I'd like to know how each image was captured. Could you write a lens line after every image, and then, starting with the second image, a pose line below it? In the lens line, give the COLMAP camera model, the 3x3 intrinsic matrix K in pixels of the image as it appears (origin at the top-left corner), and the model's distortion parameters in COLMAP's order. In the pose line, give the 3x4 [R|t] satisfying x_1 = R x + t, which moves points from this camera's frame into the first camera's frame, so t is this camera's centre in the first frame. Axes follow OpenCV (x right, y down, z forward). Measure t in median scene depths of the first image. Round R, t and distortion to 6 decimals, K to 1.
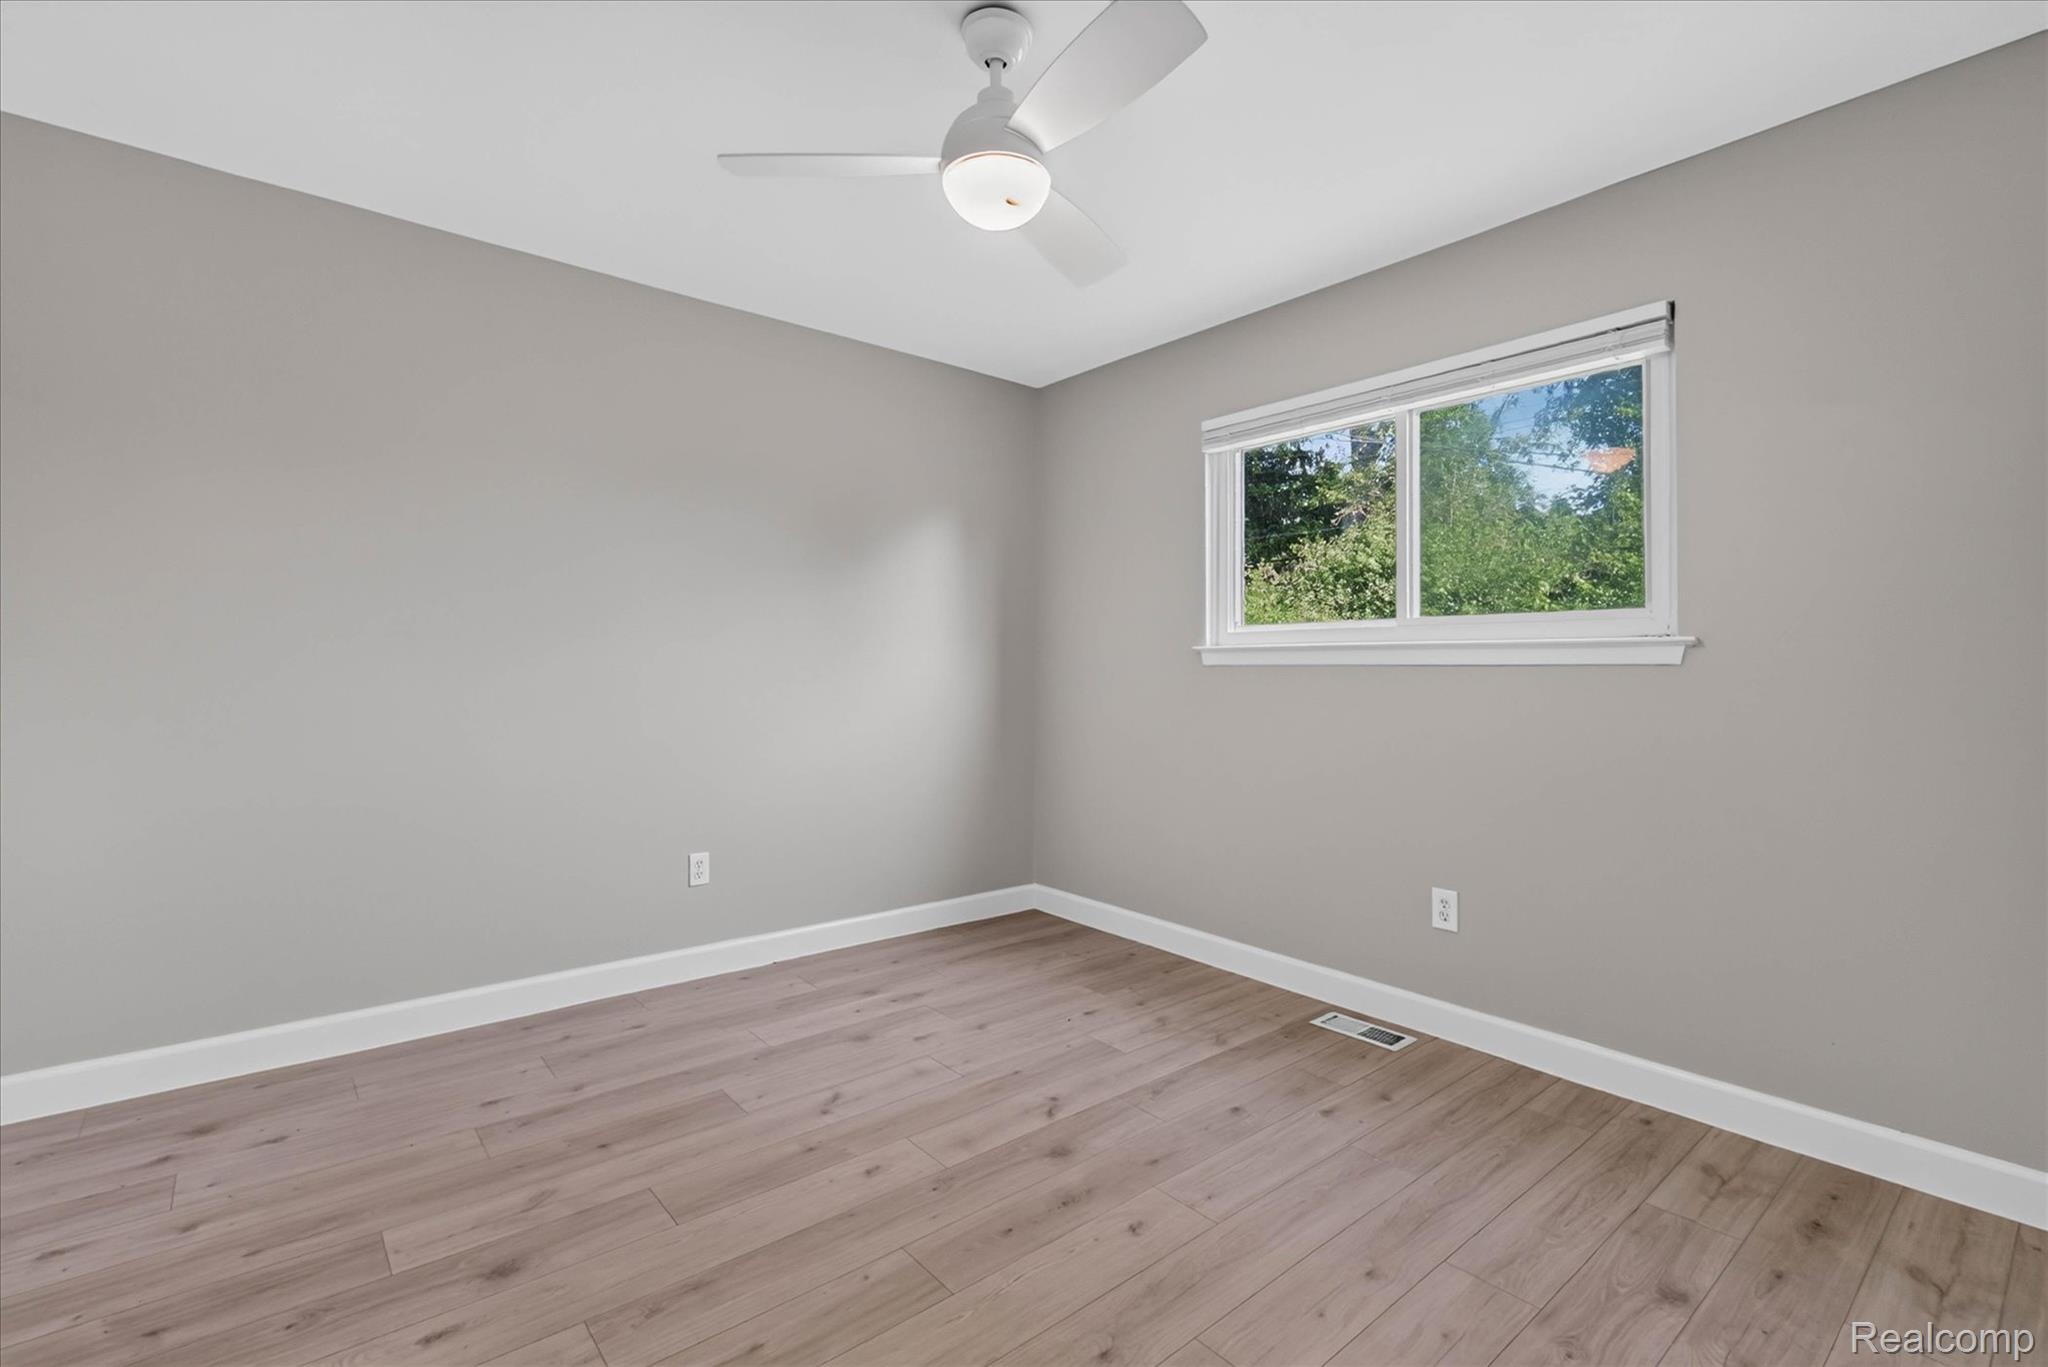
lens RADIAL K [[913.2, 0, 1024.0], [0, 913.2, 683.5], [0, 0, 1]] dist [0.000220, -0.000198]
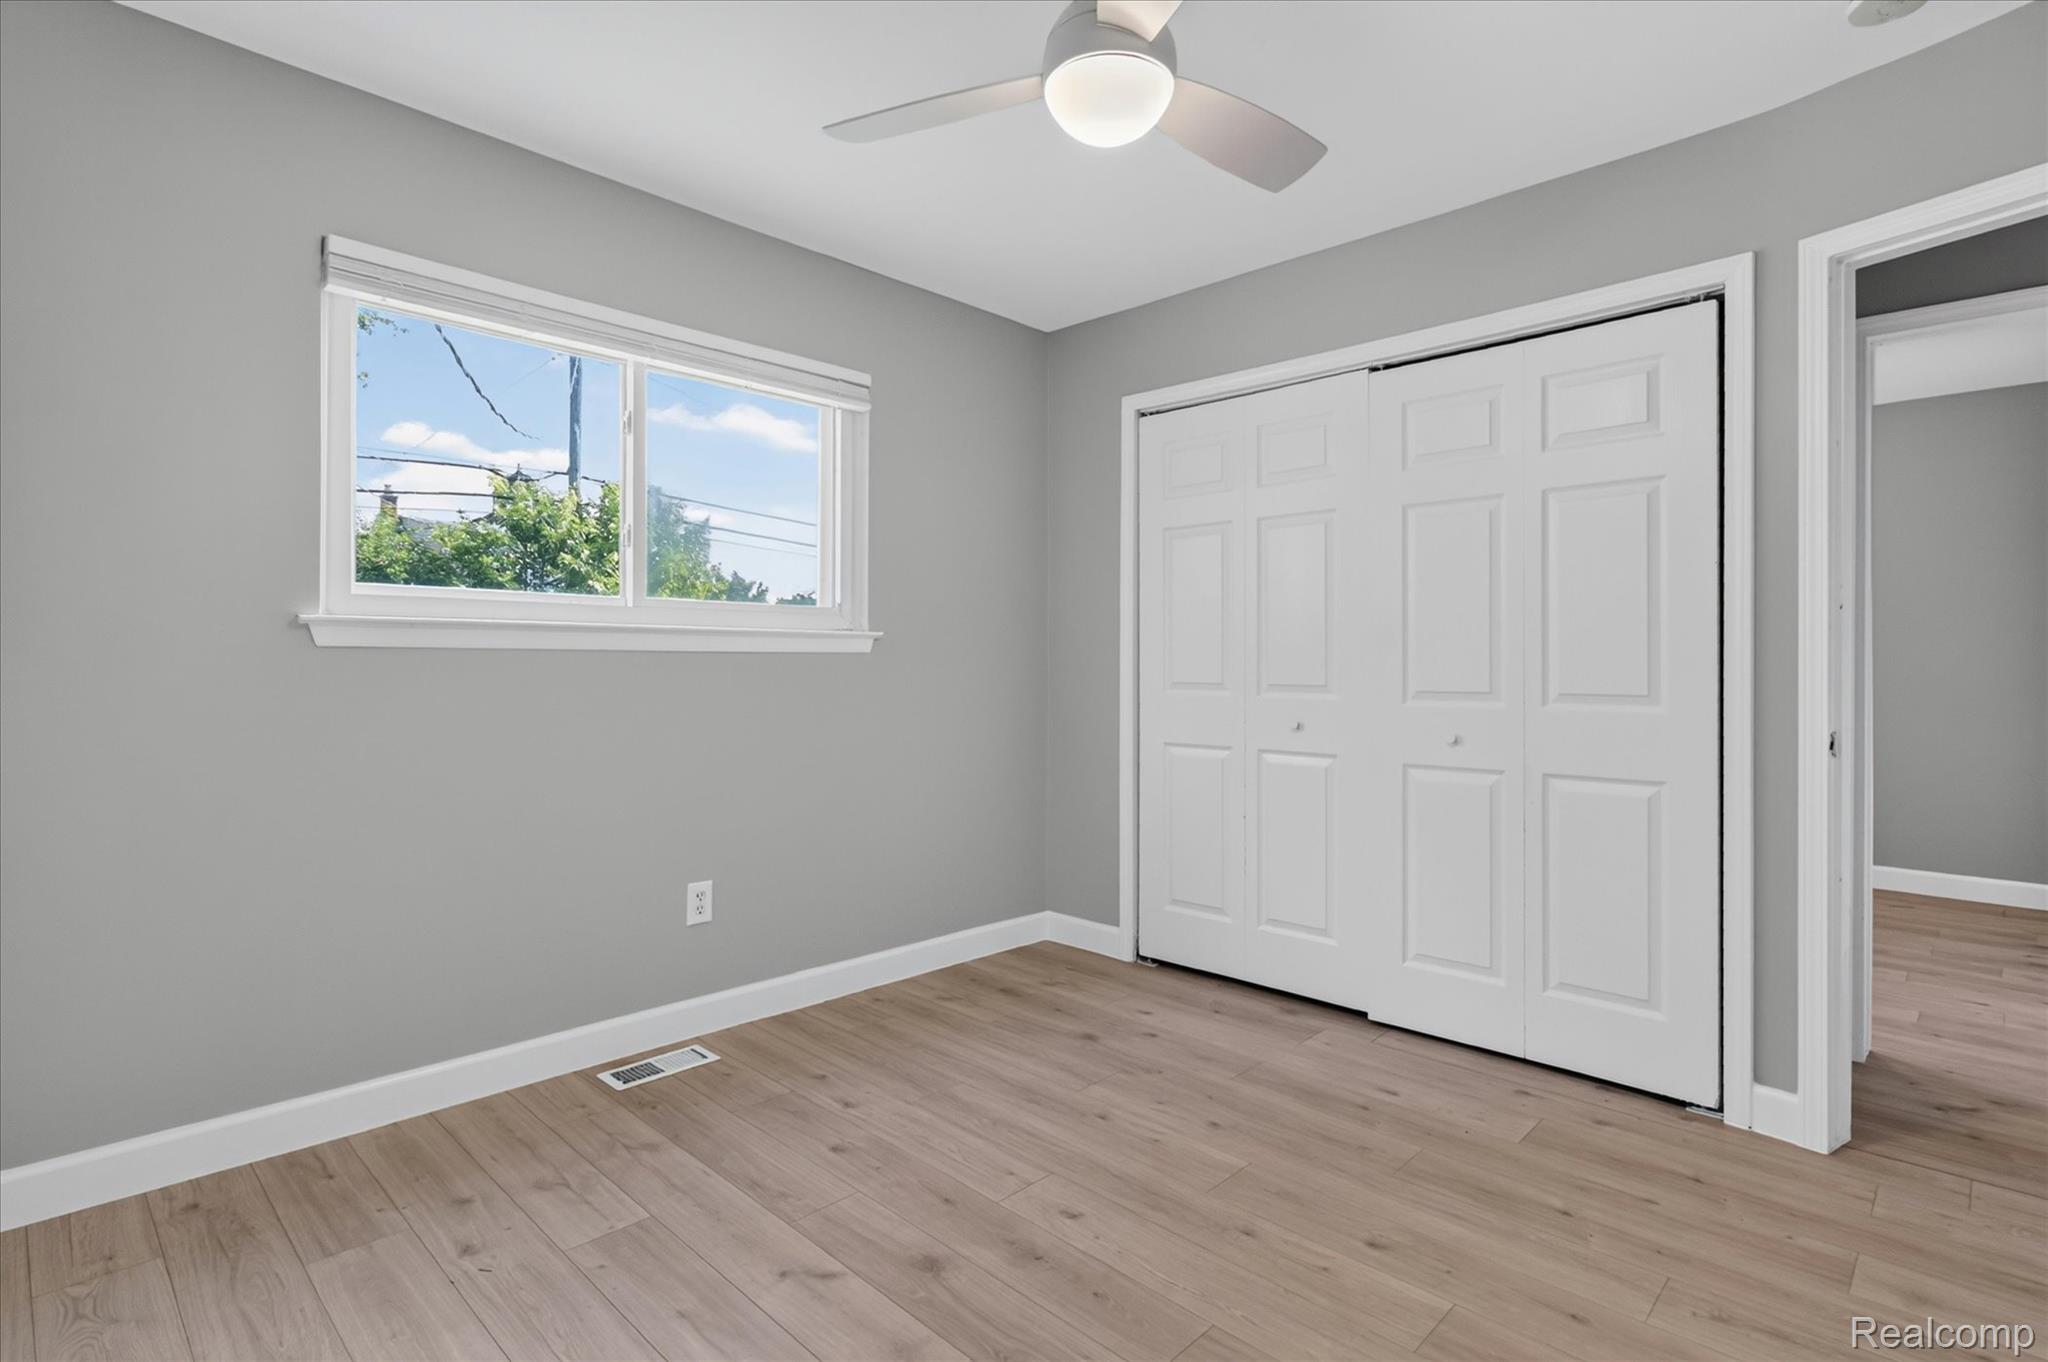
lens RADIAL K [[1017.0, 0, 1024.0], [0, 1017.0, 681.0], [0, 0, 1]] dist [-0.000036, 0.050112]
pose [[-0.098813, -0.031207, 0.994617, -0.736740], [0.004290, 0.999485, 0.031786, -0.024390], [-0.995097, 0.007408, -0.098629, 0.869941]]
